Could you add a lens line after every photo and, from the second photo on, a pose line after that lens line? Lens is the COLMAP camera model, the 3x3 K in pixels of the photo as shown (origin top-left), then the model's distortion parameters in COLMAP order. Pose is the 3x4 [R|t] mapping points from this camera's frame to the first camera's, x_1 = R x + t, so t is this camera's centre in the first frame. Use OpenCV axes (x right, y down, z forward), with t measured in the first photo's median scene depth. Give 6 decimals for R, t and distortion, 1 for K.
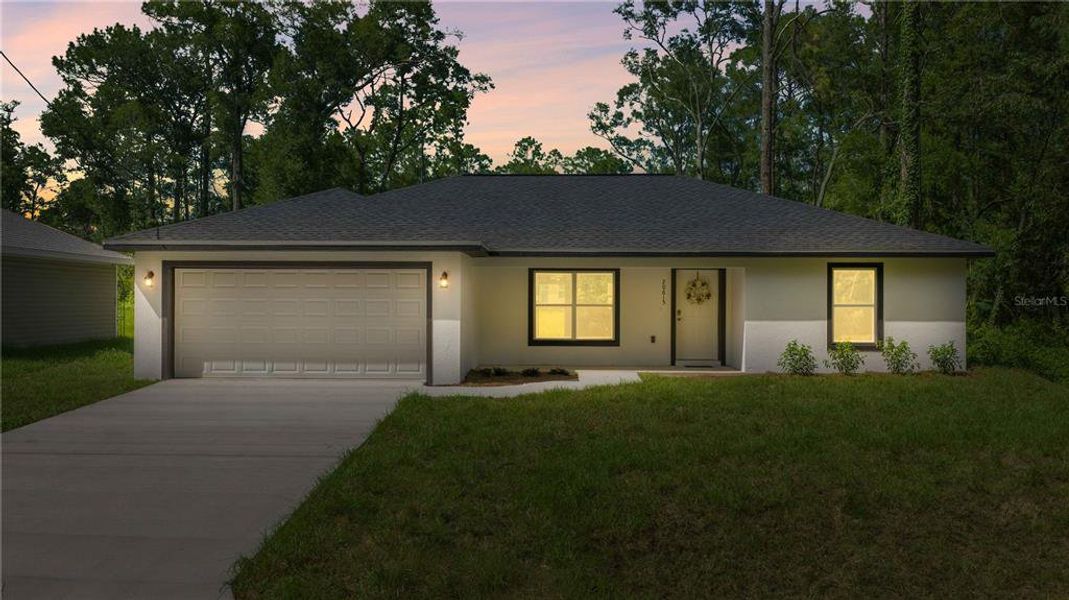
lens RADIAL K [[938.2, 0, 534.5], [0, 938.2, 300.0], [0, 0, 1]] dist [0.001219, -0.000099]
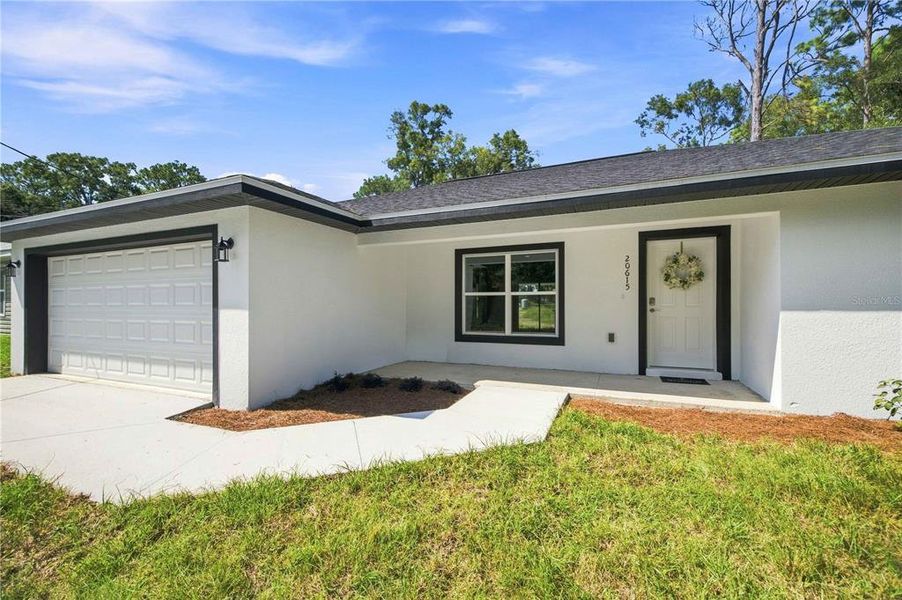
lens RADIAL K [[392.5, 0, 449.6], [0, 392.5, 306.0], [0, 0, 1]] dist [-0.001168, -0.000425]
pose [[0.923961, -0.005936, -0.382440, 0.126409], [0.006535, 0.999979, 0.000267, 0.016148], [0.382431, -0.002746, 0.923980, 0.667056]]
